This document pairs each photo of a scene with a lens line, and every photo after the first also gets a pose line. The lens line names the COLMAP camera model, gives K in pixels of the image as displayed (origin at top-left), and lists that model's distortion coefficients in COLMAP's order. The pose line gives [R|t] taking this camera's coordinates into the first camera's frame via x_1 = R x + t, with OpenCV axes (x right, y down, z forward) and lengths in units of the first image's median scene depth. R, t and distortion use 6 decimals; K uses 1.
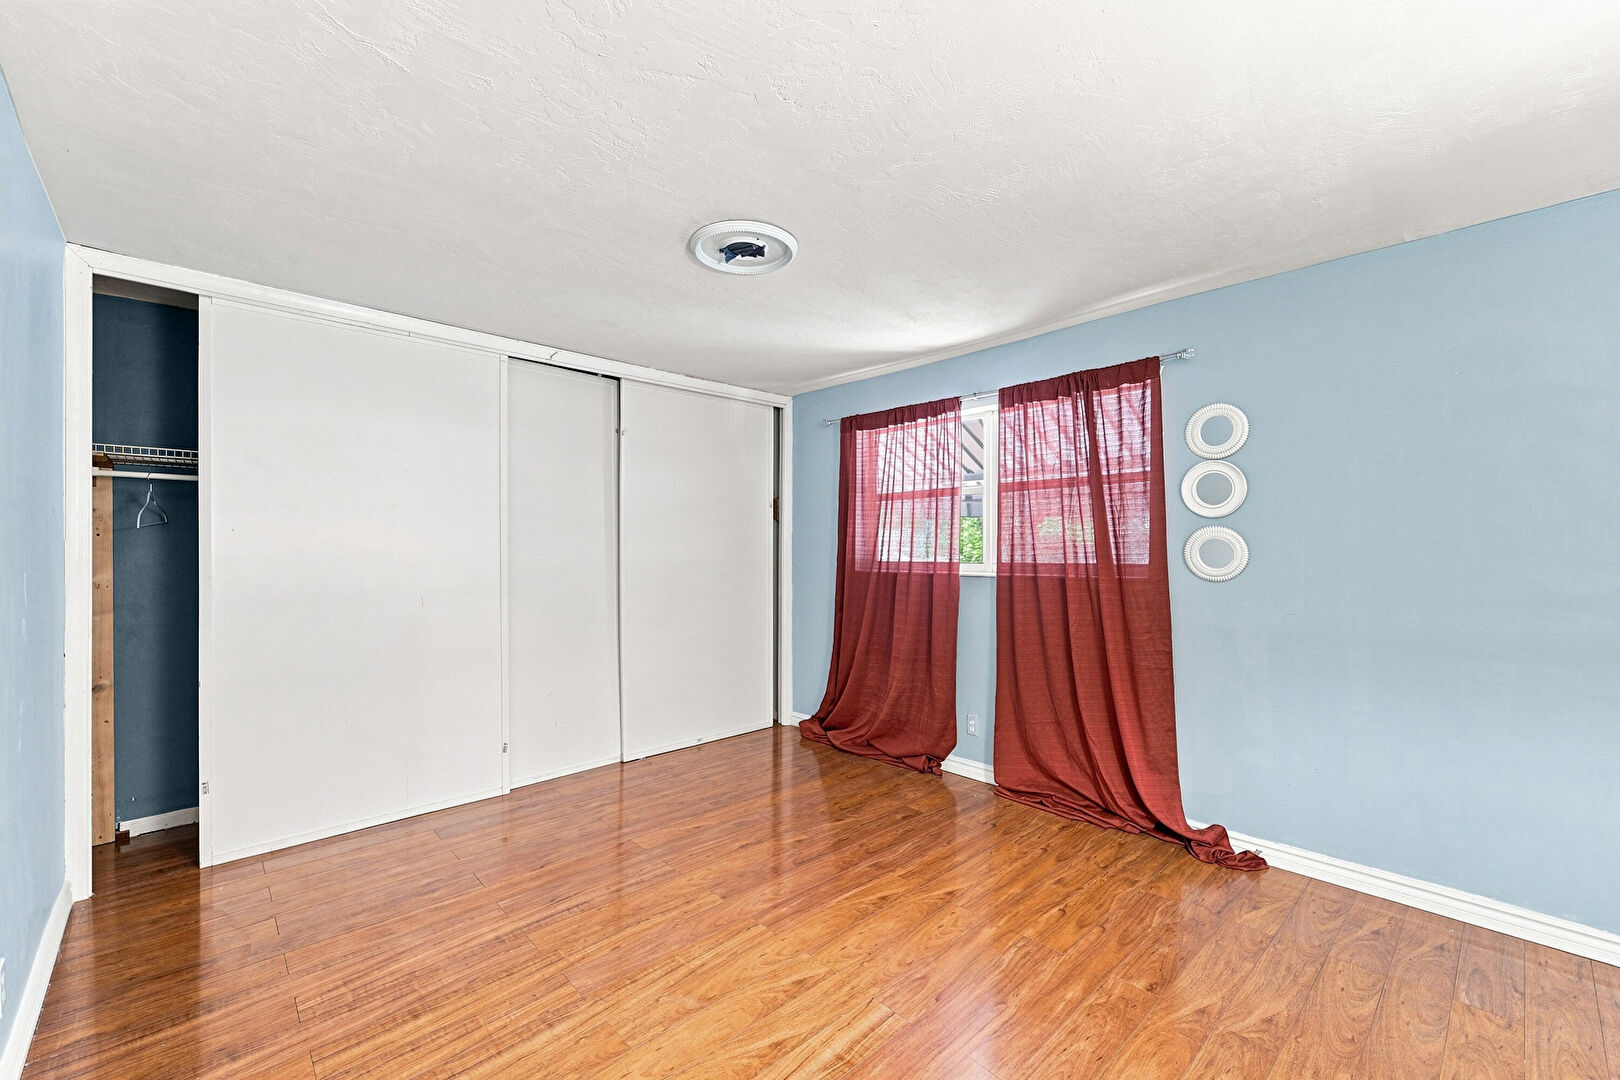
lens RADIAL K [[672.3, 0, 817.8], [0, 672.3, 552.2], [0, 0, 1]] dist [-0.004089, -0.000561]
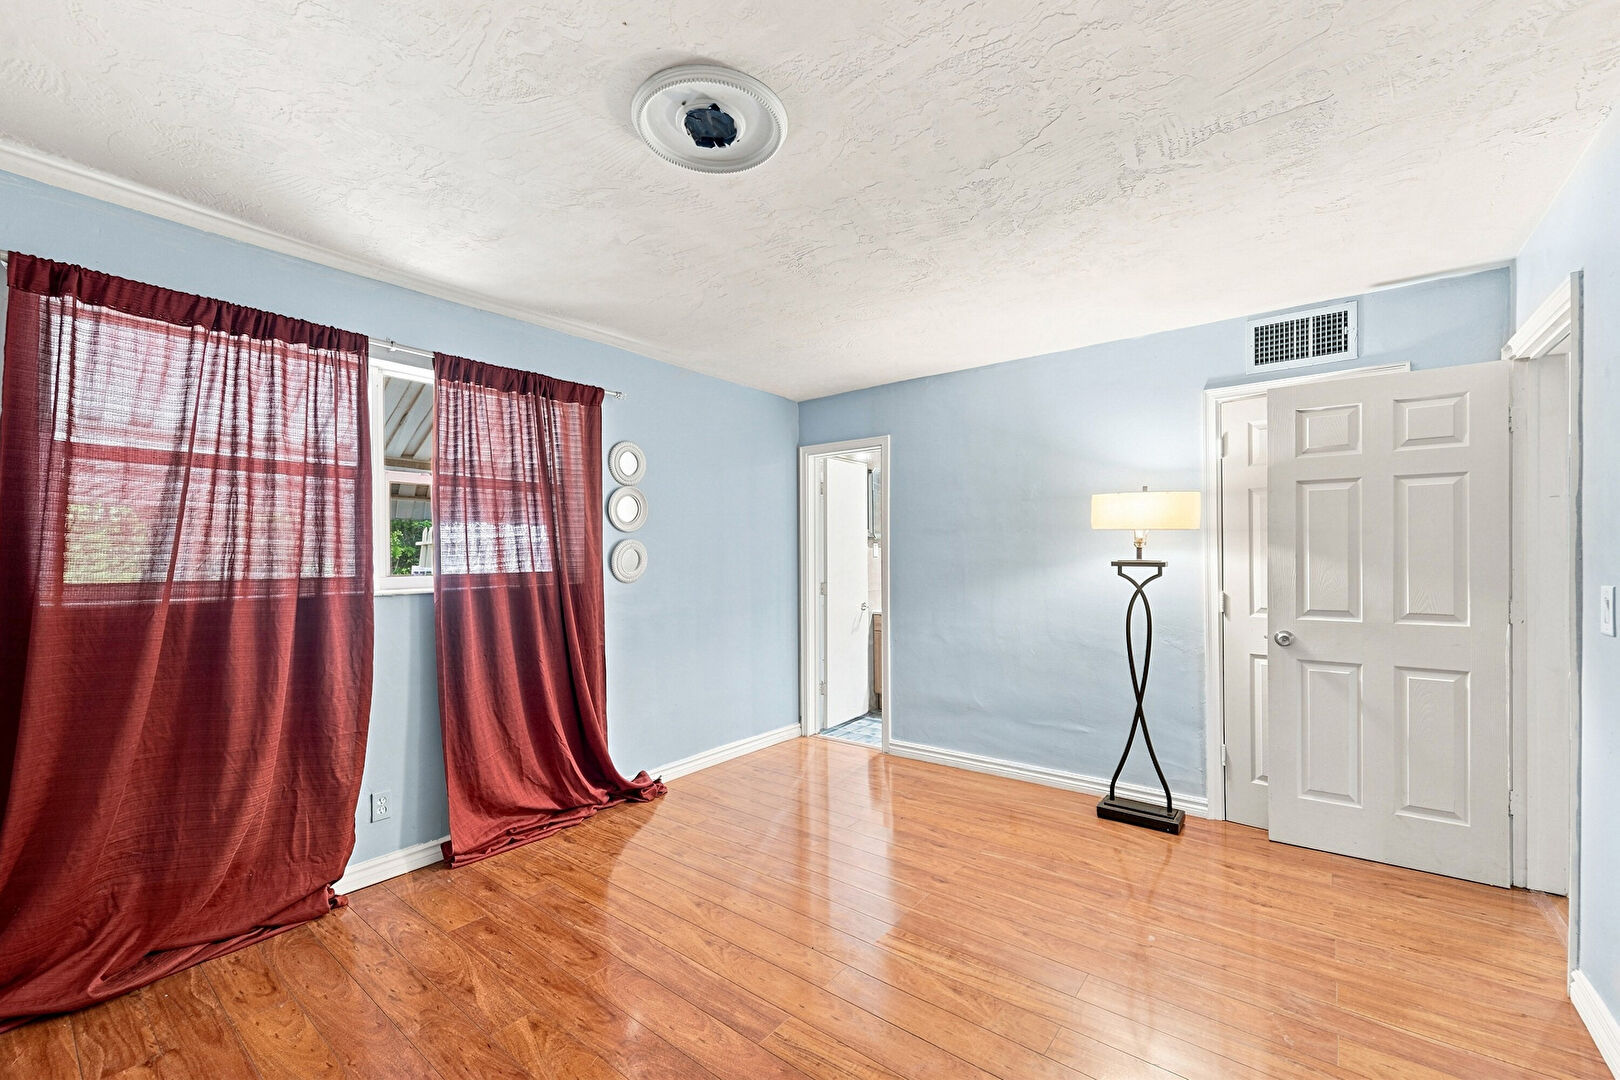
lens RADIAL K [[656.6, 0, 815.7], [0, 656.6, 554.7], [0, 0, 1]] dist [0.000364, -0.000178]
pose [[-0.156371, -0.000375, 0.987698, -0.664005], [0.006136, 0.999980, 0.001351, -0.007266], [-0.987679, 0.006272, -0.156366, 0.822898]]
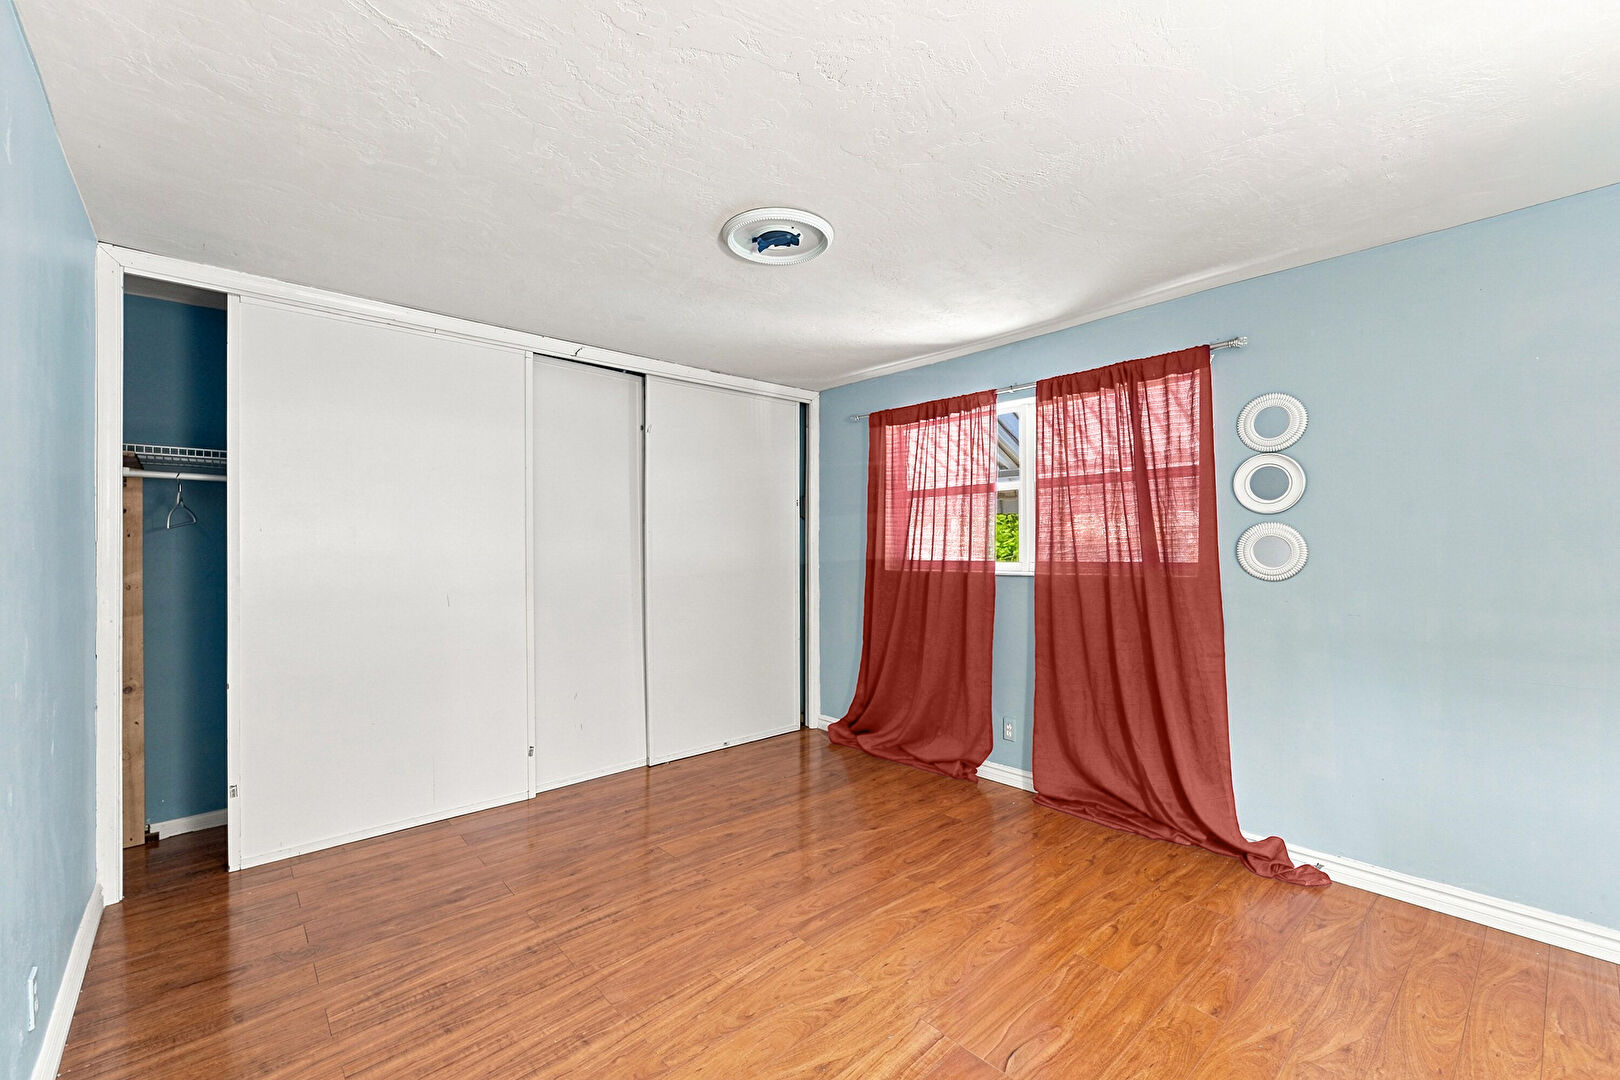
lens RADIAL K [[672.3, 0, 808.7], [0, 672.3, 550.1], [0, 0, 1]] dist [-0.004089, -0.000561]
pose [[0.999606, -0.002850, -0.027912, -0.036815], [0.002761, 0.999991, -0.003242, 0.001792], [0.027921, 0.003164, 0.999605, 0.032417]]
